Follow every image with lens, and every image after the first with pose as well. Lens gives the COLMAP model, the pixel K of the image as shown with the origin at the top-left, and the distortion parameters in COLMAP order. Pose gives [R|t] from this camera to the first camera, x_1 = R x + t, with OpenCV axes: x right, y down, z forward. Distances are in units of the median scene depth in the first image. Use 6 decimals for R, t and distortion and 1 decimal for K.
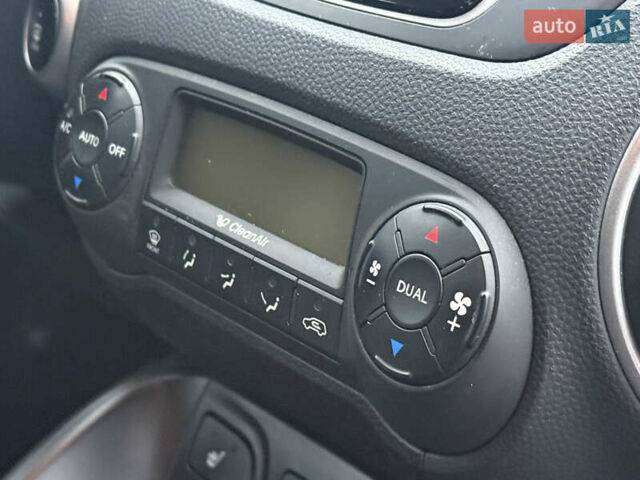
lens RADIAL K [[1358.5, 0, 323.8], [0, 1358.5, 239.0], [0, 0, 1]] dist [0.148225, 0.000000]
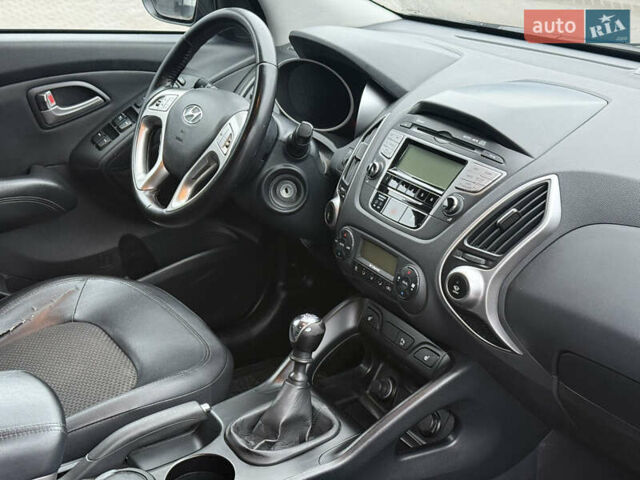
lens RADIAL K [[885.6, 0, 316.2], [0, 885.6, 243.2], [0, 0, 1]] dist [0.106775, 0.000000]
pose [[0.986887, 0.014733, -0.160738, 0.219692], [-0.009274, 0.999356, 0.034656, -0.184326], [0.161145, -0.032711, 0.986388, -1.949369]]
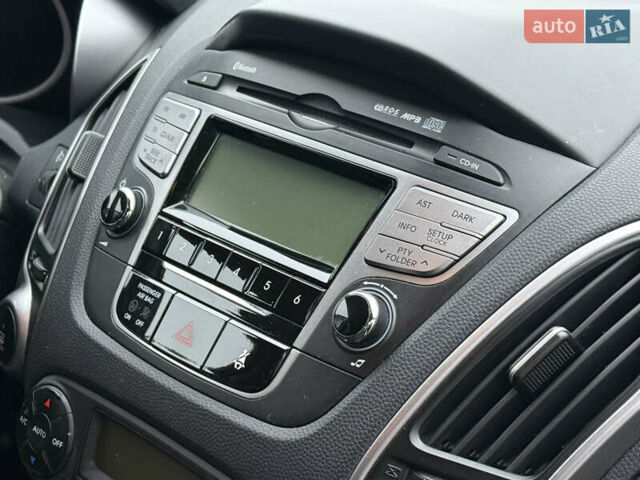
lens RADIAL K [[1358.5, 0, 318.8], [0, 1358.5, 235.3], [0, 0, 1]] dist [0.148225, 0.000000]
pose [[0.998663, -0.045670, 0.024211, 0.119199], [0.045293, 0.998847, 0.015893, -0.316020], [-0.024909, -0.014775, 0.999581, -0.567489]]
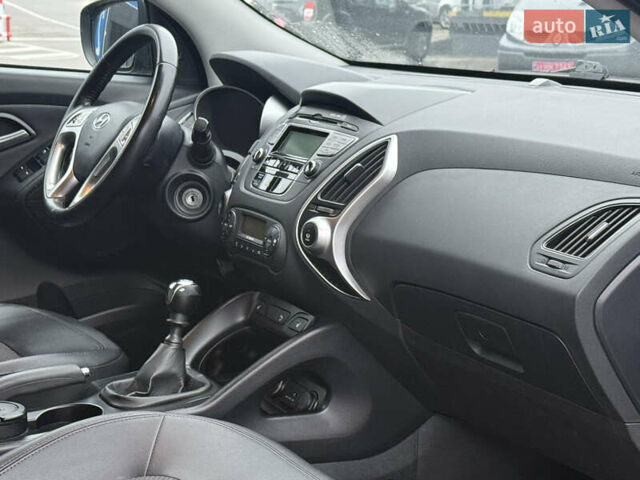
lens RADIAL K [[1358.5, 0, 316.8], [0, 1358.5, 242.6], [0, 0, 1]] dist [0.148225, 0.000000]
pose [[0.971557, -0.011927, -0.236506, 1.277023], [-0.033111, 0.982078, -0.185545, 0.872523], [0.234480, 0.188098, 0.953750, -3.484476]]
